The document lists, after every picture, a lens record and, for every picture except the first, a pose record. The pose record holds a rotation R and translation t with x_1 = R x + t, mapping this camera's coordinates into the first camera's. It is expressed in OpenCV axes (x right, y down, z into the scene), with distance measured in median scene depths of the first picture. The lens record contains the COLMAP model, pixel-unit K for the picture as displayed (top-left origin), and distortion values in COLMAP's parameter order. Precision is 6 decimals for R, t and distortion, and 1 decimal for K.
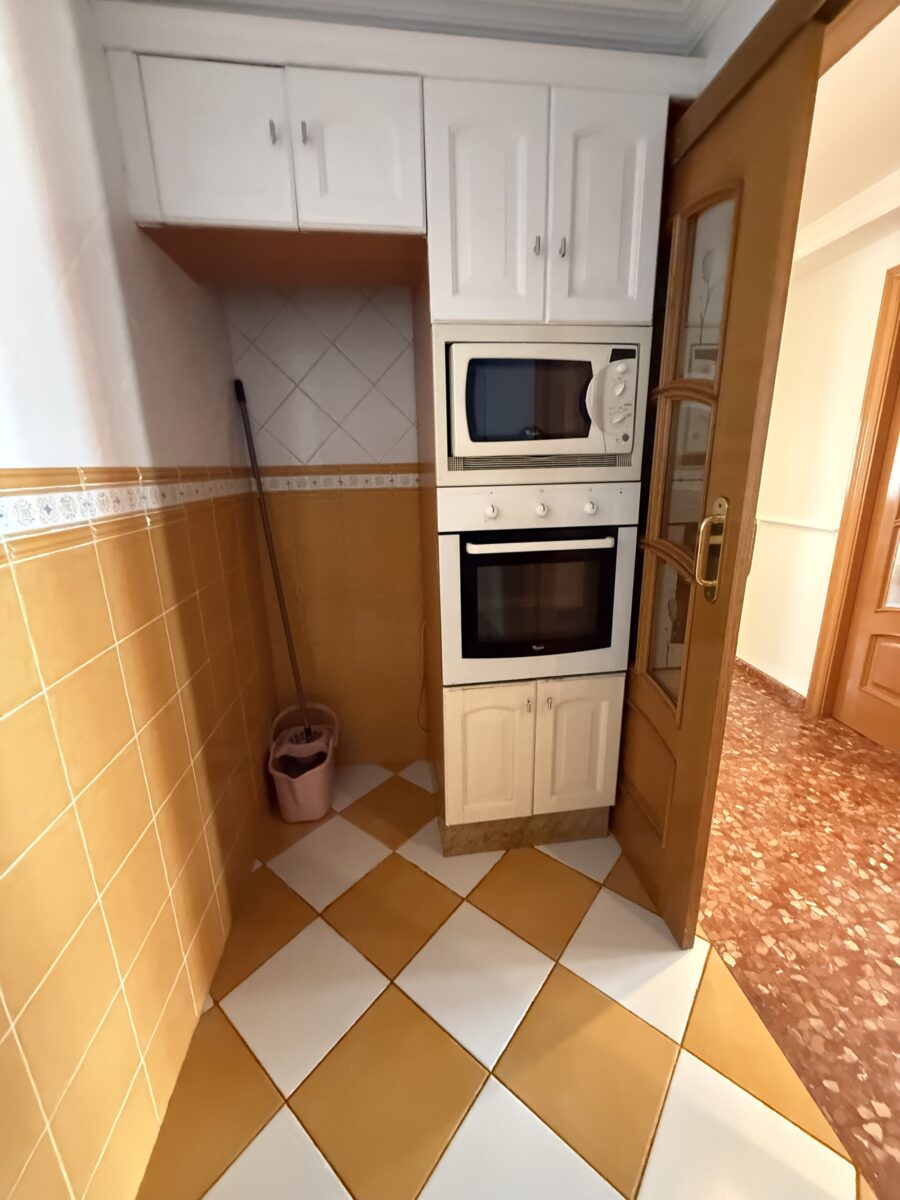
lens RADIAL K [[478.6, 0, 452.3], [0, 478.6, 596.1], [0, 0, 1]] dist [-0.001848, 0.000345]
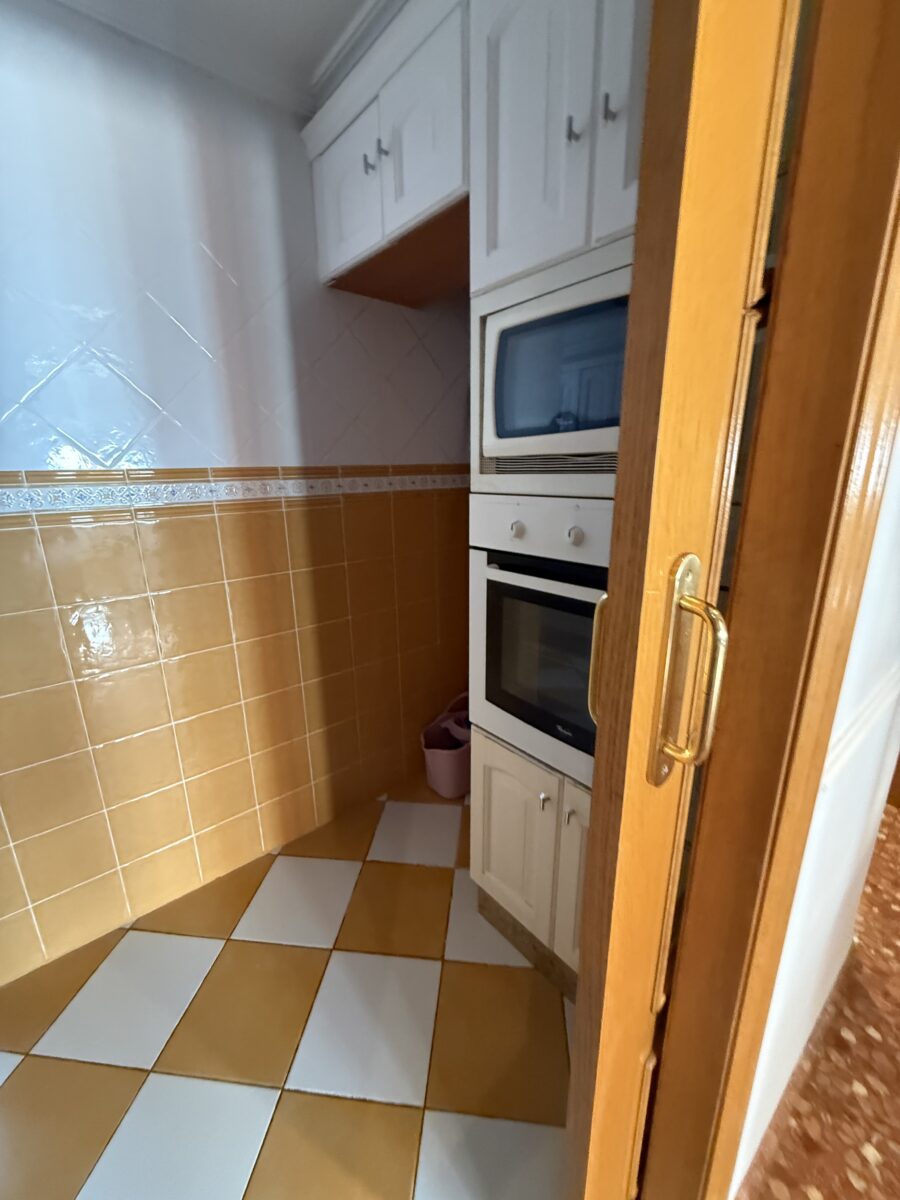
lens RADIAL K [[478.6, 0, 452.3], [0, 478.6, 596.1], [0, 0, 1]] dist [-0.001848, 0.000345]
pose [[0.540352, 0.232752, -0.808608, 0.682176], [-0.217208, 0.966995, 0.133194, -0.156778], [0.812921, 0.103665, 0.573073, 0.506284]]
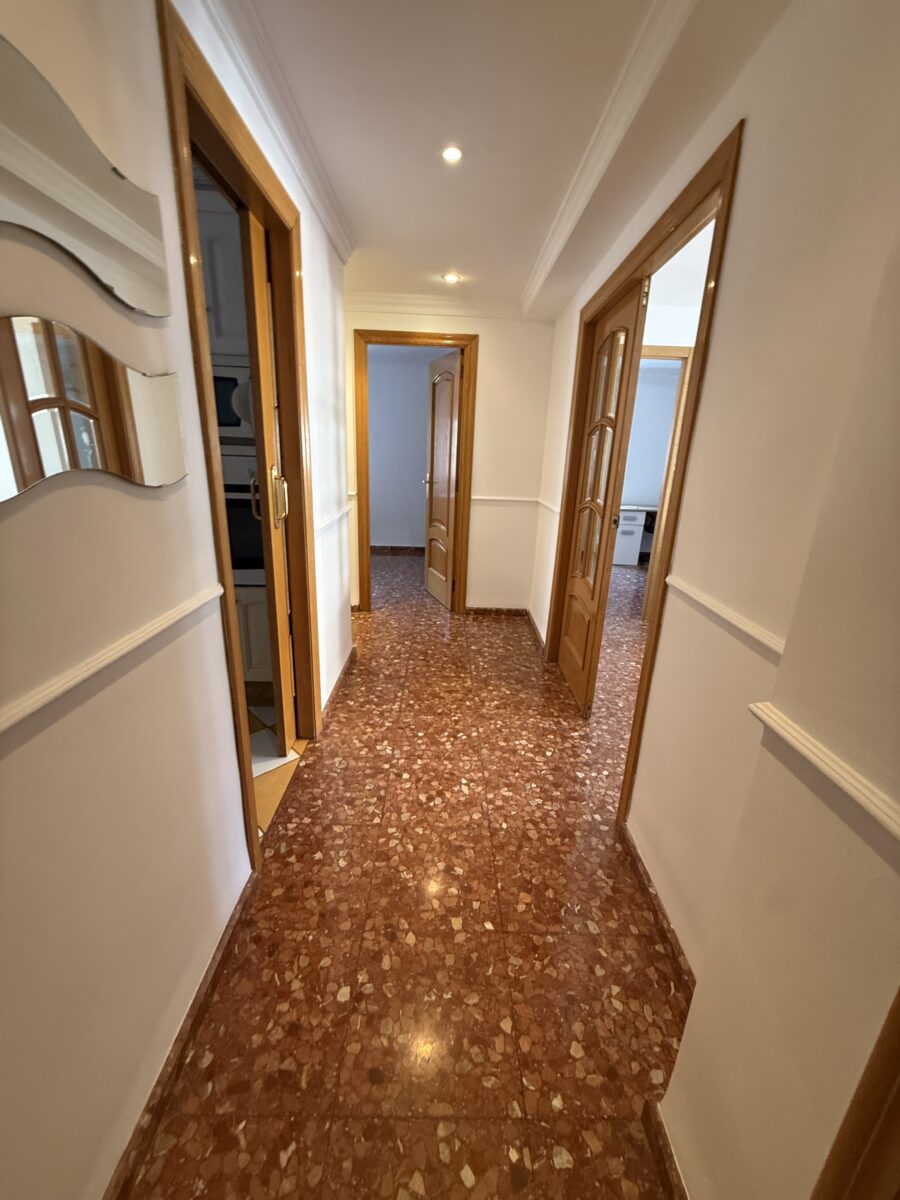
lens RADIAL K [[478.6, 0, 452.3], [0, 478.6, 596.1], [0, 0, 1]] dist [-0.001848, 0.000345]
pose [[0.994443, 0.084139, -0.063281, 1.130583], [-0.082093, 0.996035, 0.034280, 0.112926], [0.065915, -0.028894, 0.997407, -0.534180]]
